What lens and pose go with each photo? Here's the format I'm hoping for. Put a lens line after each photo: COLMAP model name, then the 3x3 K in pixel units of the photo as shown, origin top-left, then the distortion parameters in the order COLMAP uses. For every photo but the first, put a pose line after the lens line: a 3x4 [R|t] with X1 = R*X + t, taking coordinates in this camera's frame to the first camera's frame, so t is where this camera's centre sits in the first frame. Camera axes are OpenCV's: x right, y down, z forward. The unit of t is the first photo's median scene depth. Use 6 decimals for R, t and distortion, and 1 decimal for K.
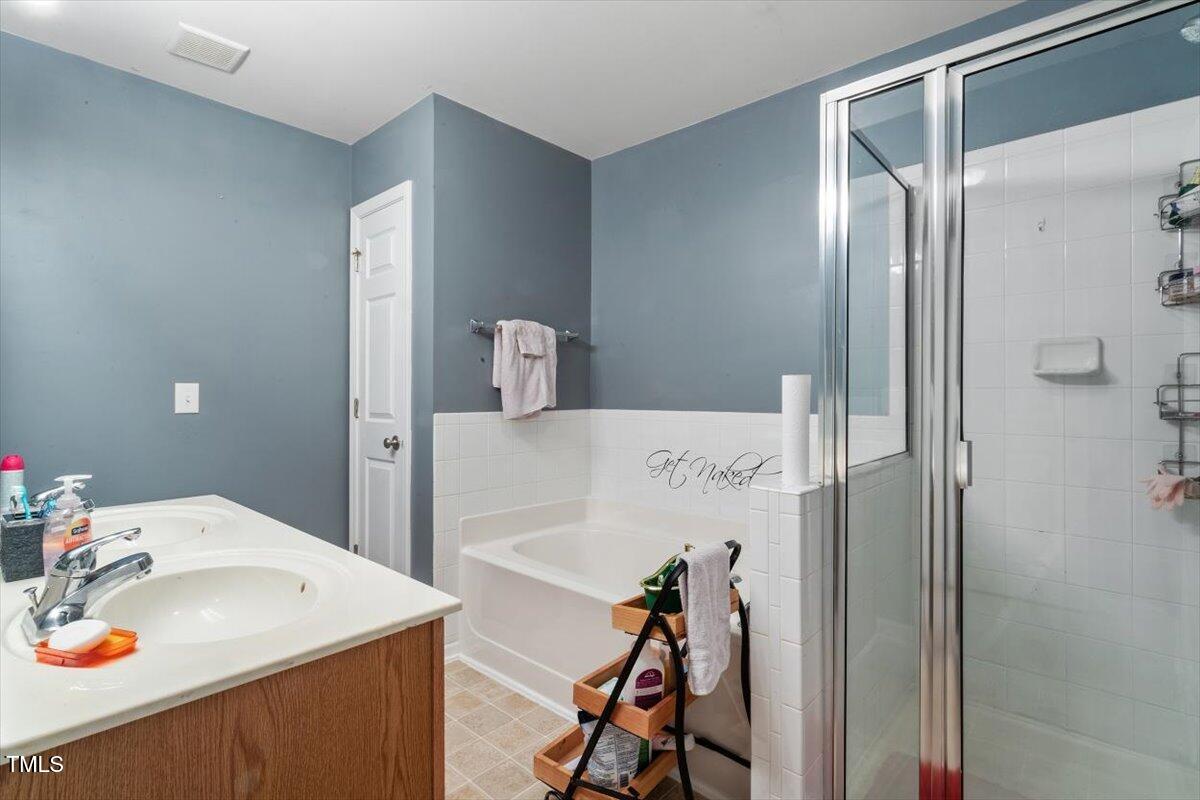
lens RADIAL K [[577.6, 0, 600.1], [0, 577.6, 395.9], [0, 0, 1]] dist [0.004562, 0.000226]
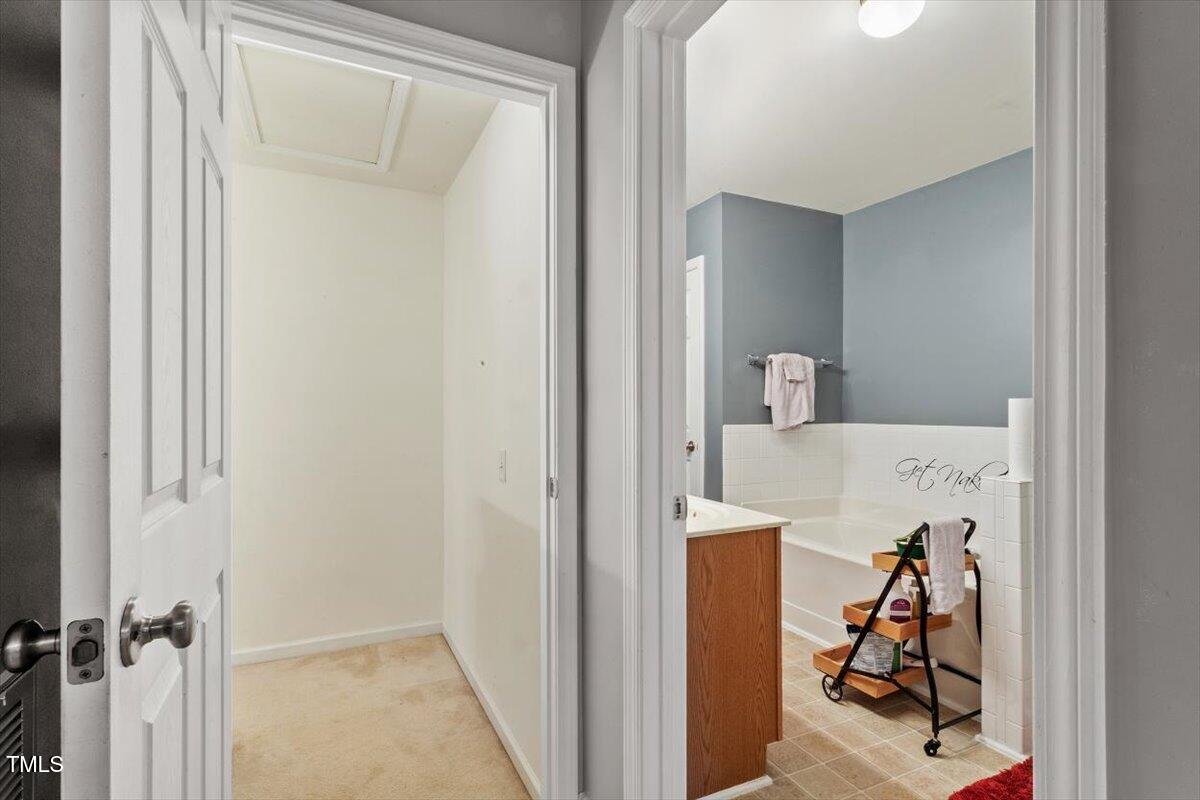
lens RADIAL K [[577.6, 0, 600.2], [0, 577.6, 408.2], [0, 0, 1]] dist [0.004562, 0.000226]
pose [[0.926052, -0.000428, -0.377395, -0.041917], [-0.001671, 0.999985, -0.005235, -0.001954], [0.377391, 0.005478, 0.926038, -0.411474]]
